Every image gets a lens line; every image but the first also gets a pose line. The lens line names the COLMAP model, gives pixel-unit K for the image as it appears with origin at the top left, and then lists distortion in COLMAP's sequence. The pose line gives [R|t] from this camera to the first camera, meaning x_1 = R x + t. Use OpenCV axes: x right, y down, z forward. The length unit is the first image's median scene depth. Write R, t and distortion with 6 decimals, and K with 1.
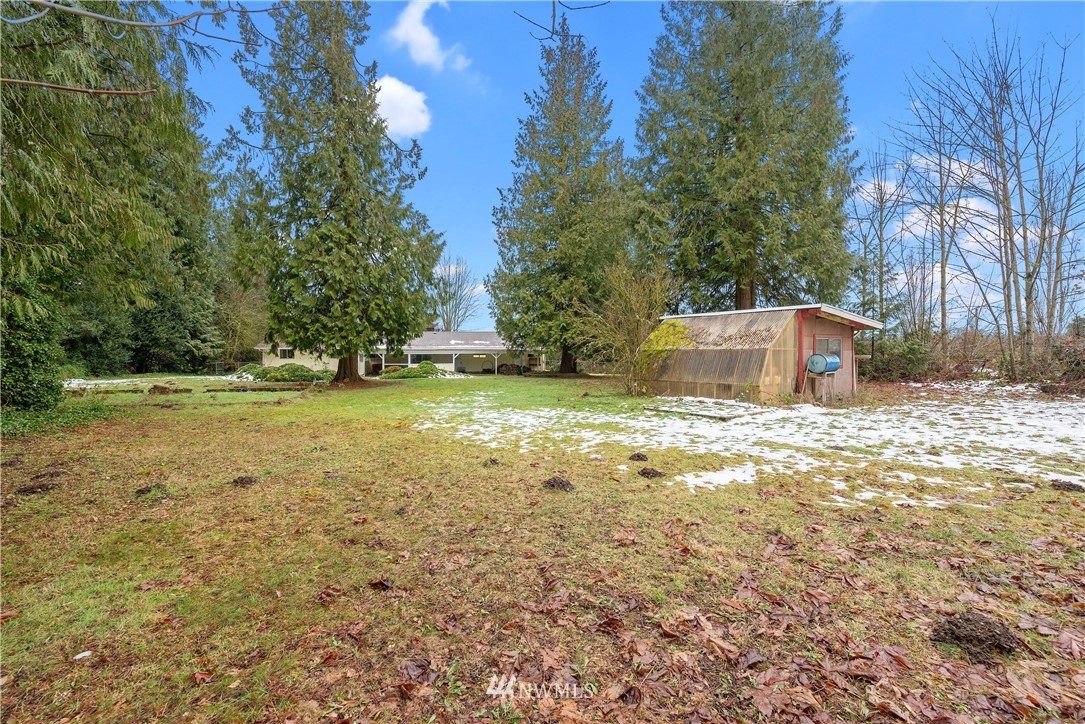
lens RADIAL K [[472.3, 0, 542.7], [0, 472.3, 361.0], [0, 0, 1]] dist [0.000172, 0.000005]
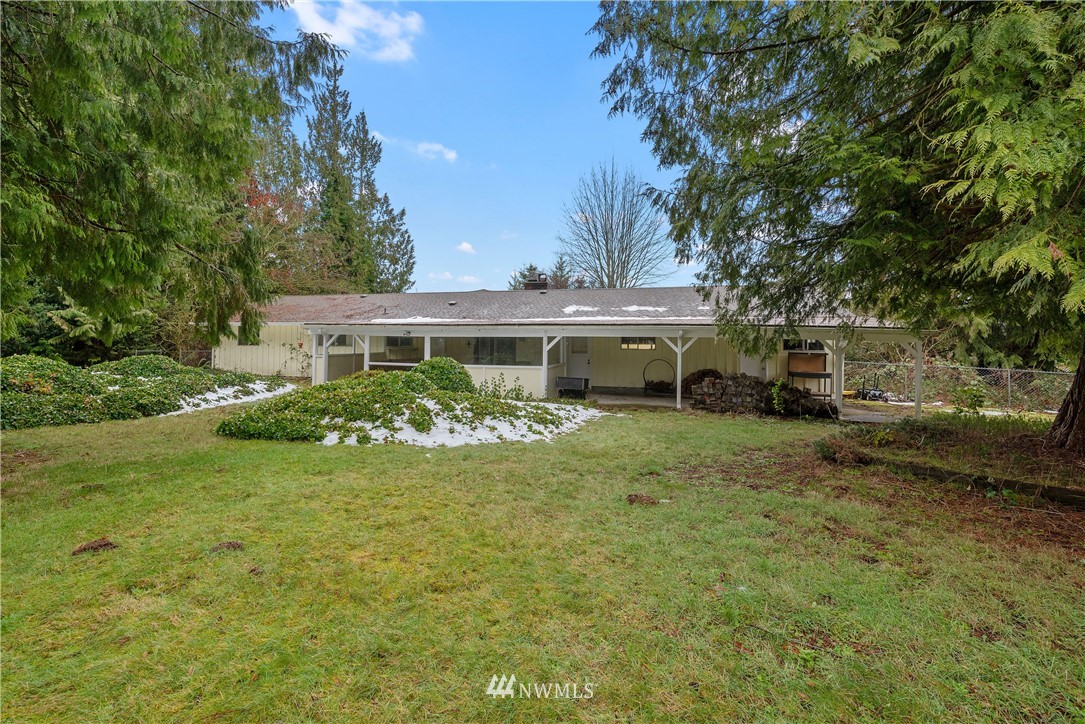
lens RADIAL K [[472.3, 0, 543.8], [0, 472.3, 359.3], [0, 0, 1]] dist [0.000172, 0.000005]
pose [[0.898469, 0.025889, -0.438272, -0.048132], [-0.026150, 0.999643, 0.005442, -0.002301], [0.438257, 0.006572, 0.898826, 0.715597]]
